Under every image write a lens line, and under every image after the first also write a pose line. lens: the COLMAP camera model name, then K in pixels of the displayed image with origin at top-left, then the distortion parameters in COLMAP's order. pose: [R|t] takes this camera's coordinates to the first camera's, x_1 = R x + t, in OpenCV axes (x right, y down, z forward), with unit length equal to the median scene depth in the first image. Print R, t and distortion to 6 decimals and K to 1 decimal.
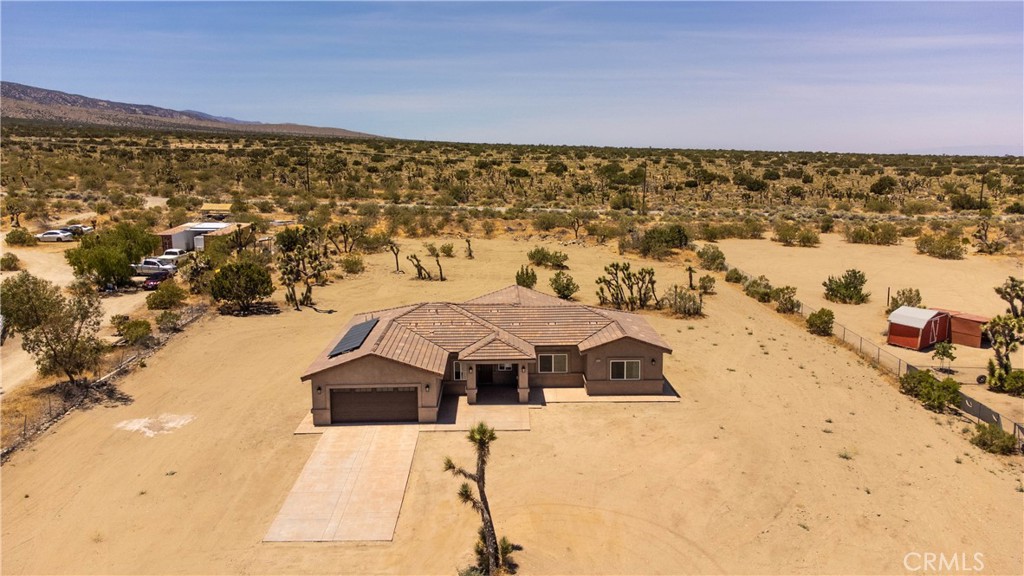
lens RADIAL K [[814.3, 0, 512.0], [0, 814.3, 288.0], [0, 0, 1]] dist [0.041174, 0.003840]
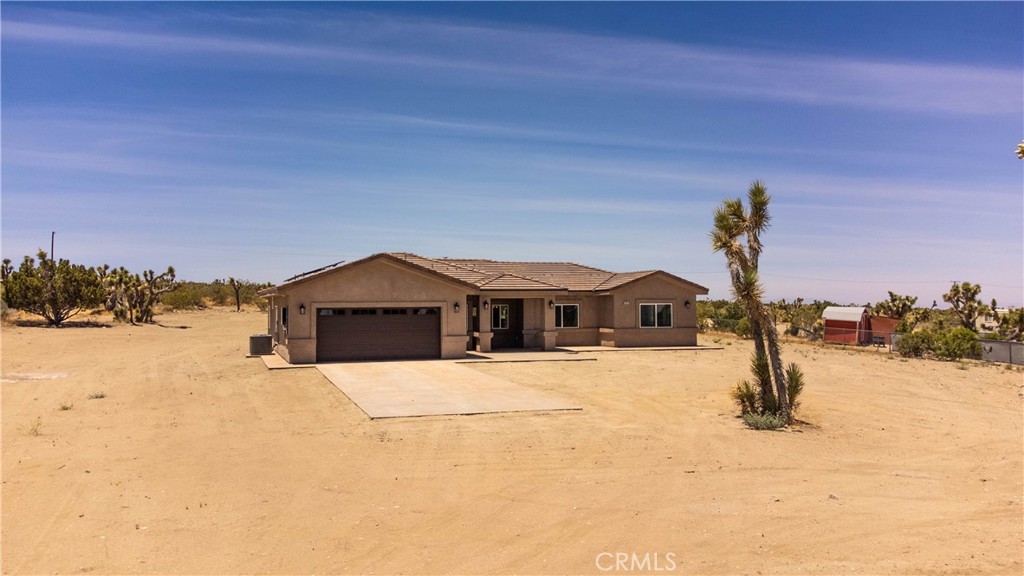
lens RADIAL K [[814.3, 0, 512.0], [0, 814.3, 288.0], [0, 0, 1]] dist [0.041174, 0.003840]
pose [[0.949675, 0.010239, 0.313070, -0.261645], [0.047585, 0.983150, -0.176498, 0.217896], [-0.309602, 0.182514, 0.933185, 0.288994]]
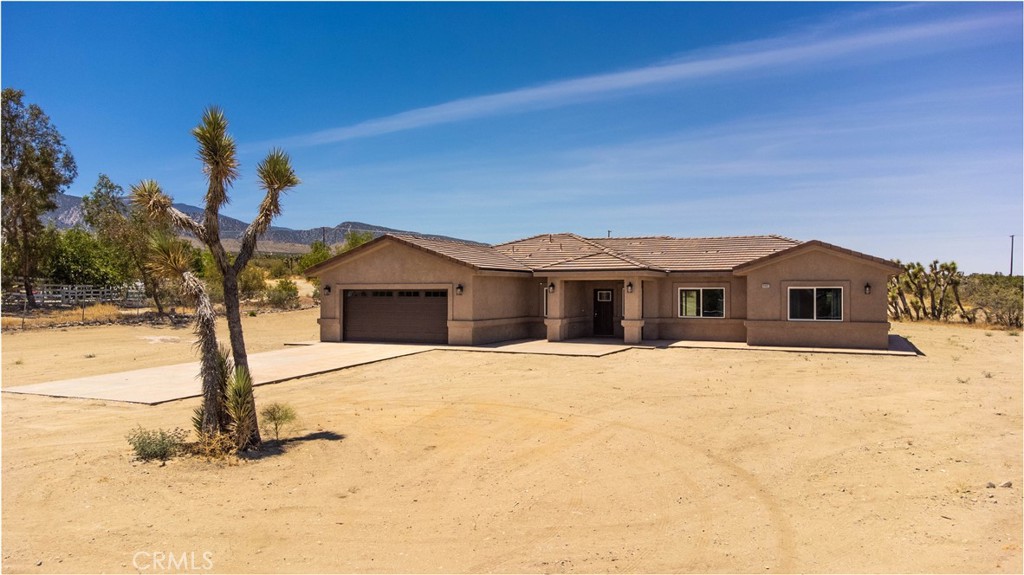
lens RADIAL K [[770.7, 0, 512.0], [0, 770.7, 287.5], [0, 0, 1]] dist [0.039121, 0.003326]
pose [[0.902417, 0.006515, -0.430814, 0.188394], [-0.078599, 0.985597, -0.149734, 0.195773], [0.423633, 0.168984, 0.889932, 0.428326]]
